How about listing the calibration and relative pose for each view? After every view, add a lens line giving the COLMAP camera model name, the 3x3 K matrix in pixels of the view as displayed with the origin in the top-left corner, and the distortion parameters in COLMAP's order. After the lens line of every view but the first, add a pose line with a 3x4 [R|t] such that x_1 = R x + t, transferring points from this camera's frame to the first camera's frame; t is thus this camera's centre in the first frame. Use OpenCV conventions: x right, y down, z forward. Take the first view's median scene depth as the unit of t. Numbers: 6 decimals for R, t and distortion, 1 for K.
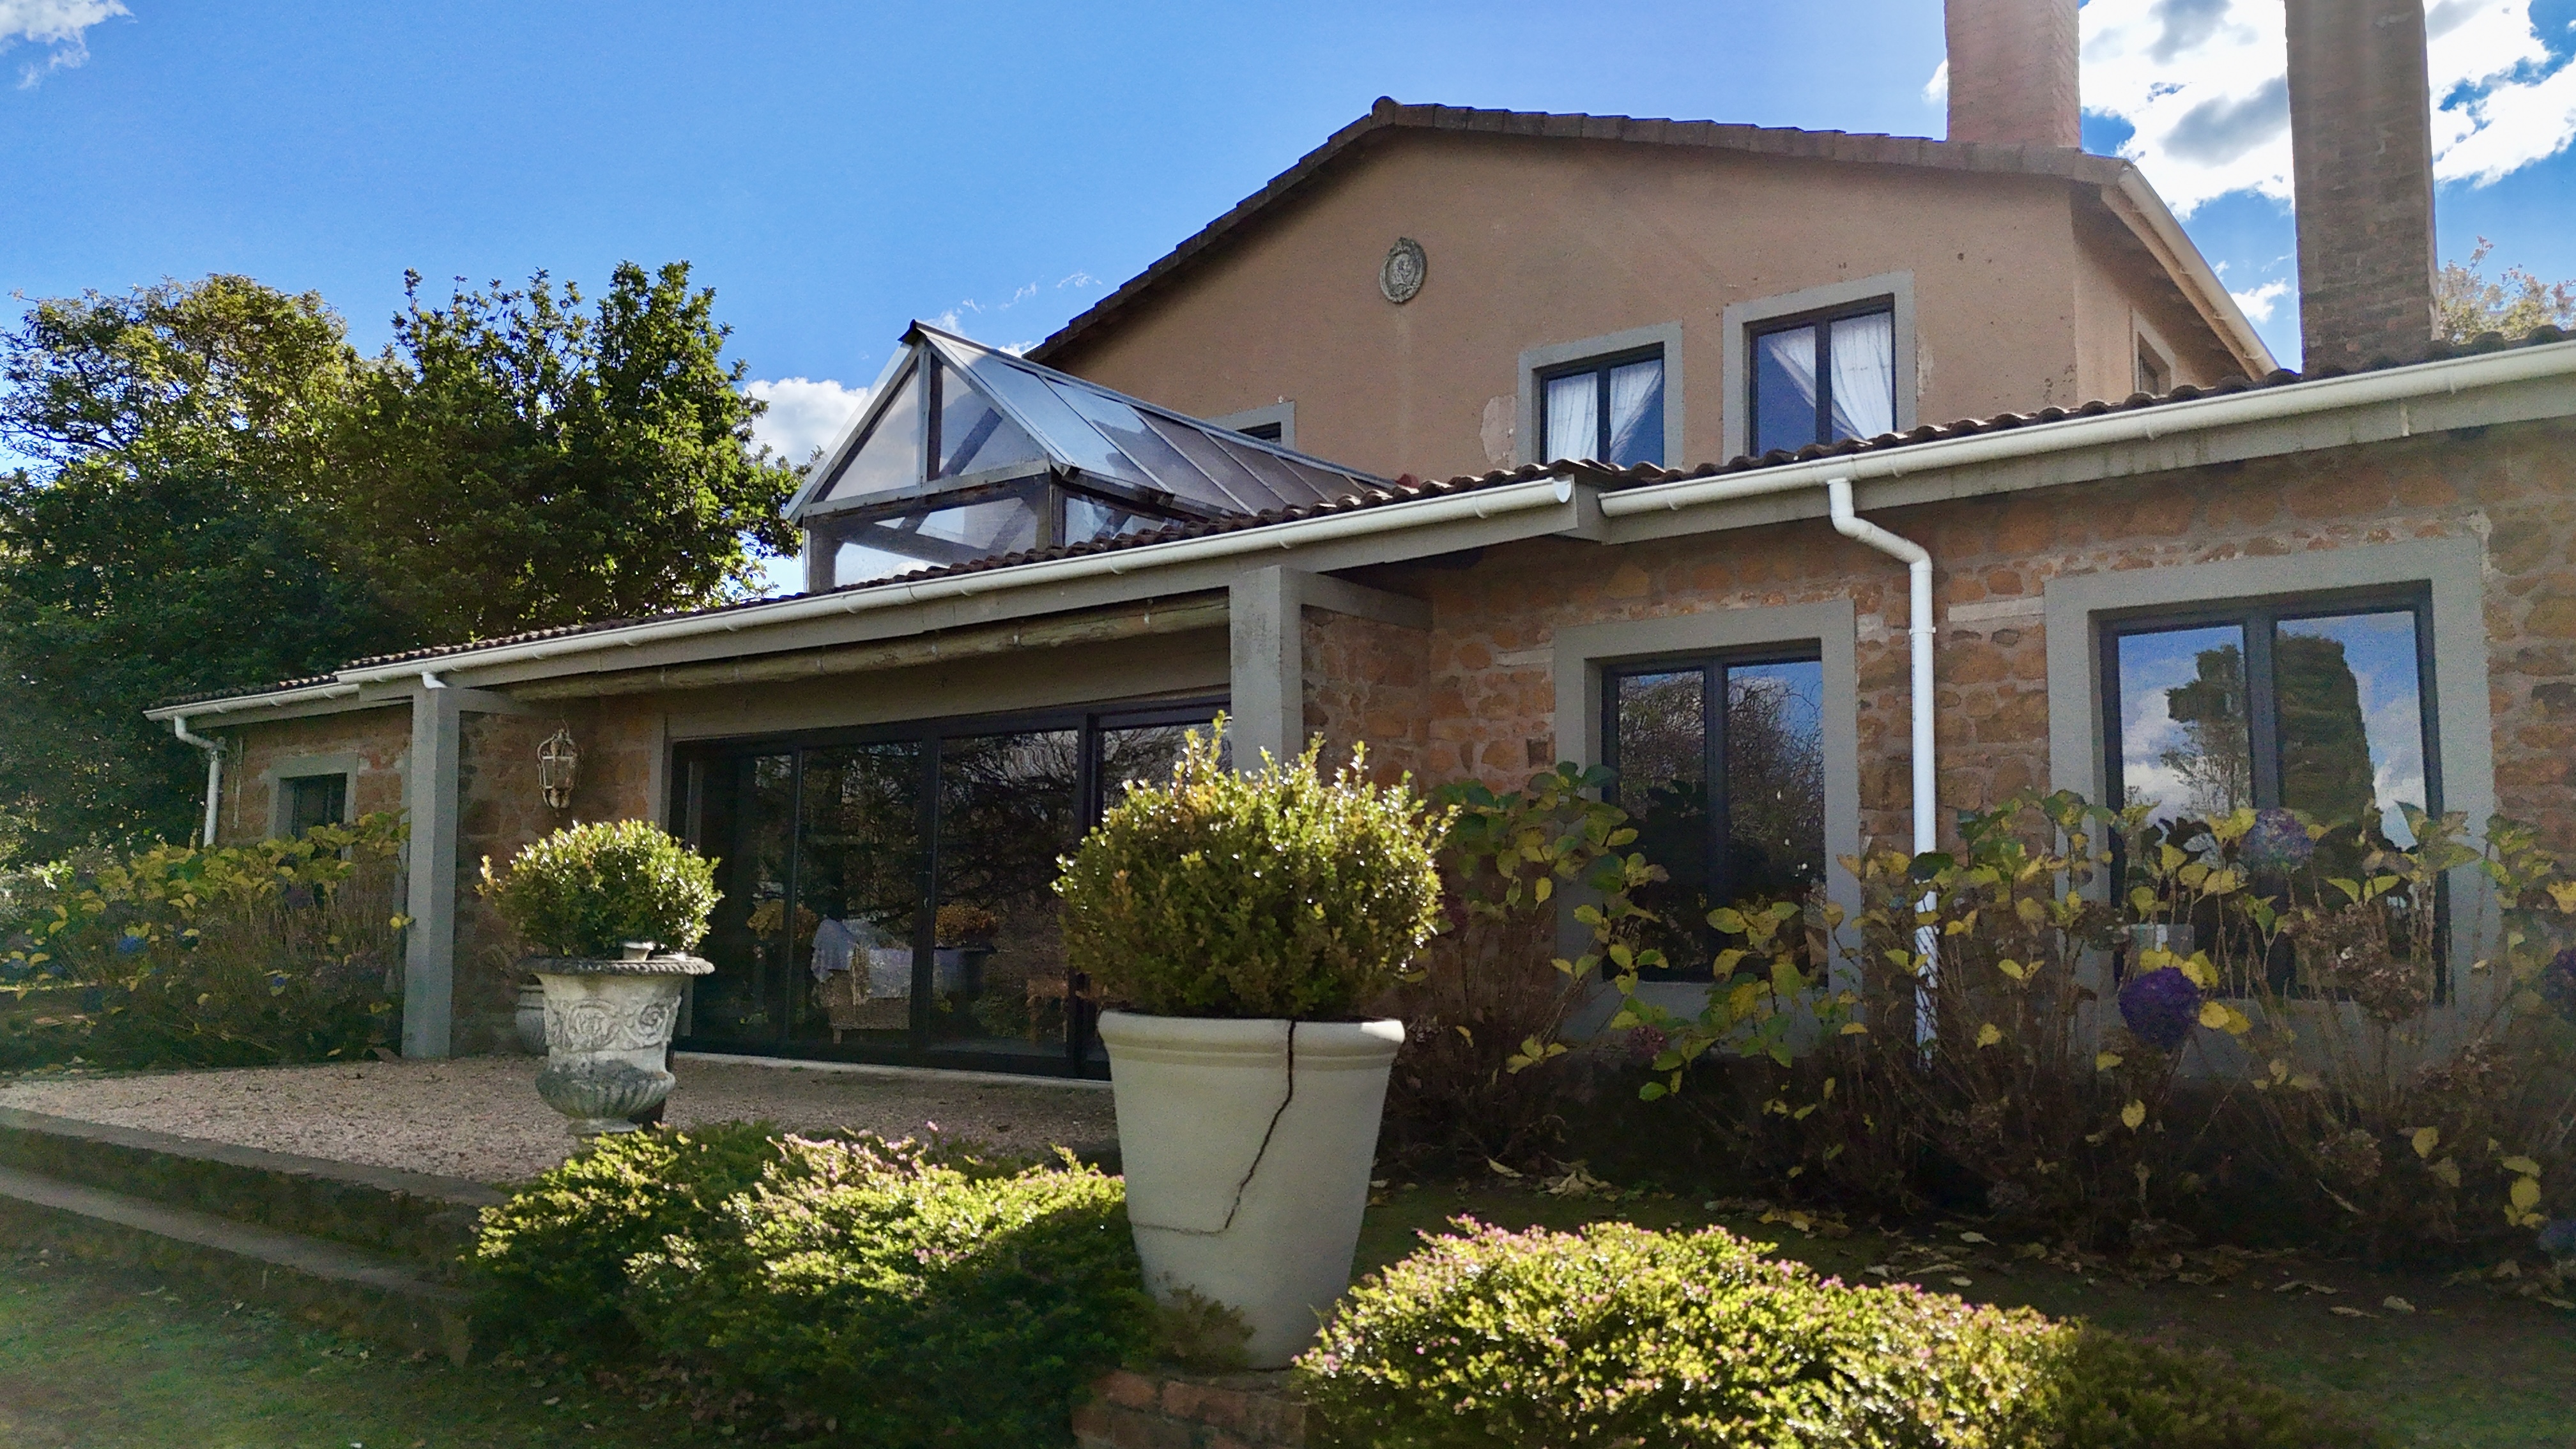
lens RADIAL K [[1865.1, 0, 1288.0], [0, 1865.1, 724.5], [0, 0, 1]] dist [0.102560, -0.121682]
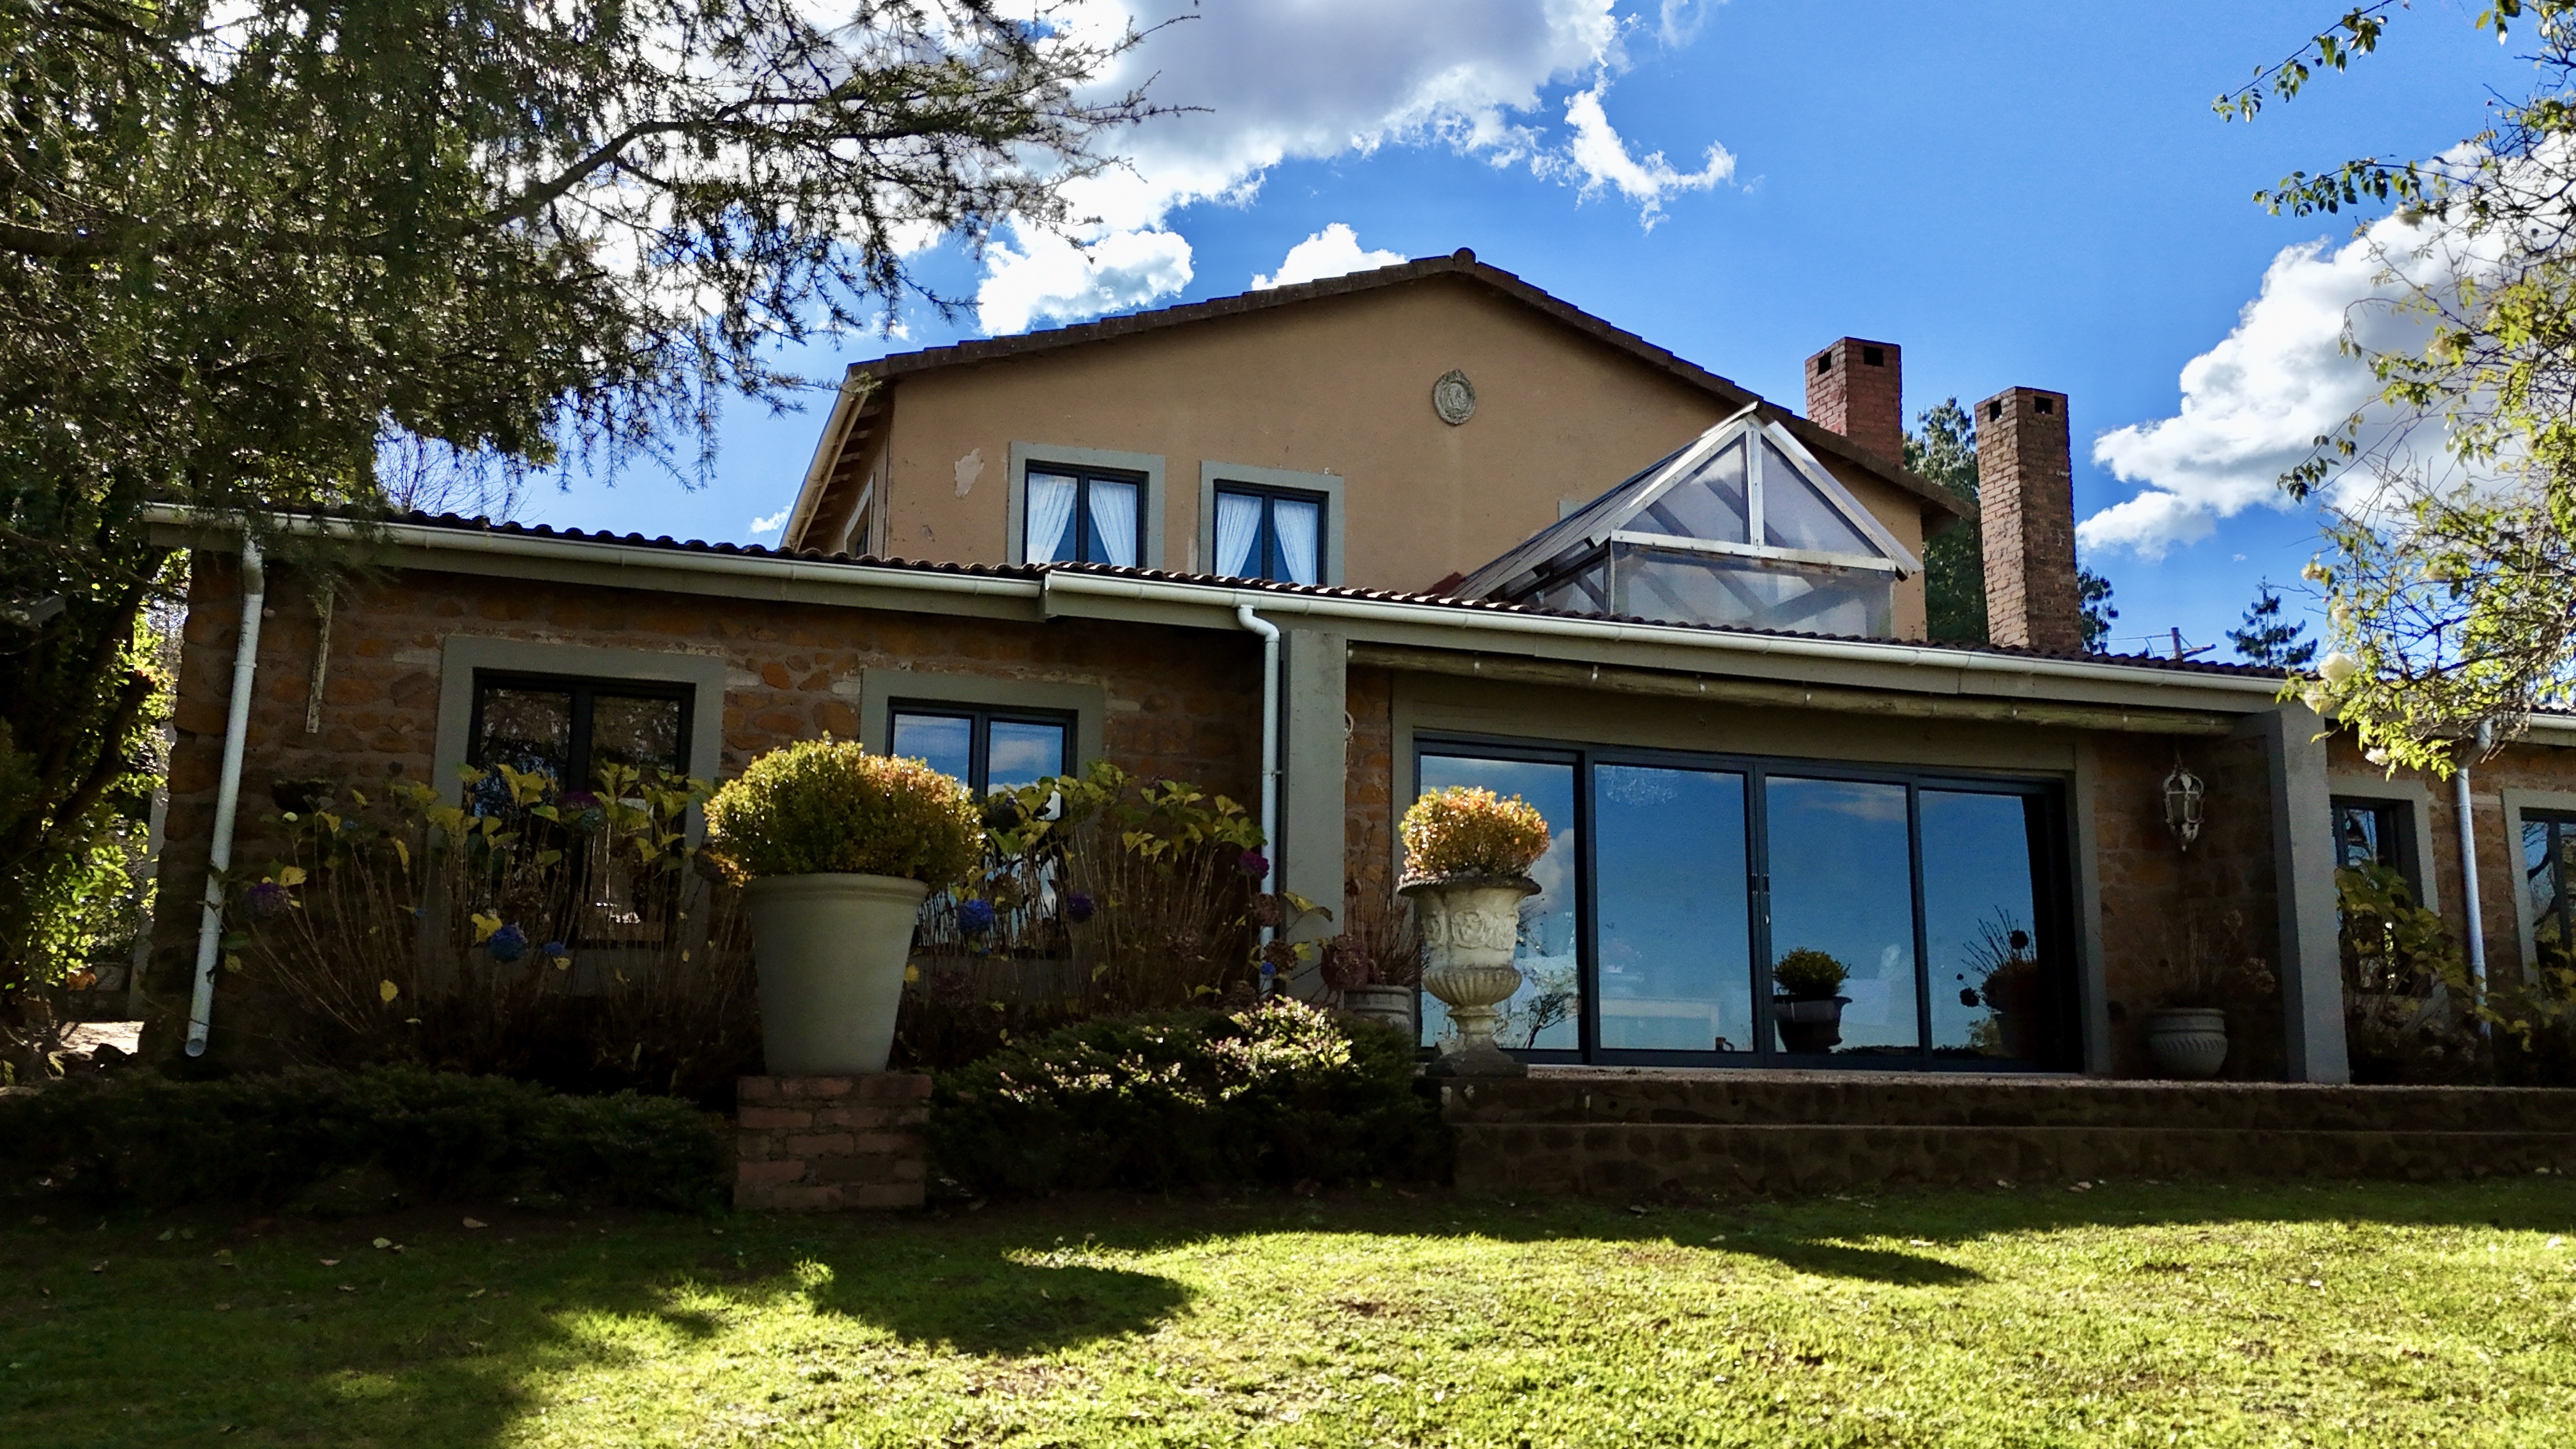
lens RADIAL K [[1865.1, 0, 1288.0], [0, 1865.1, 724.5], [0, 0, 1]] dist [0.102560, -0.121682]
pose [[0.561787, 0.141419, 0.815105, -1.010688], [-0.097838, 0.989724, -0.104284, 0.099177], [-0.821476, -0.021163, 0.569850, 0.465393]]
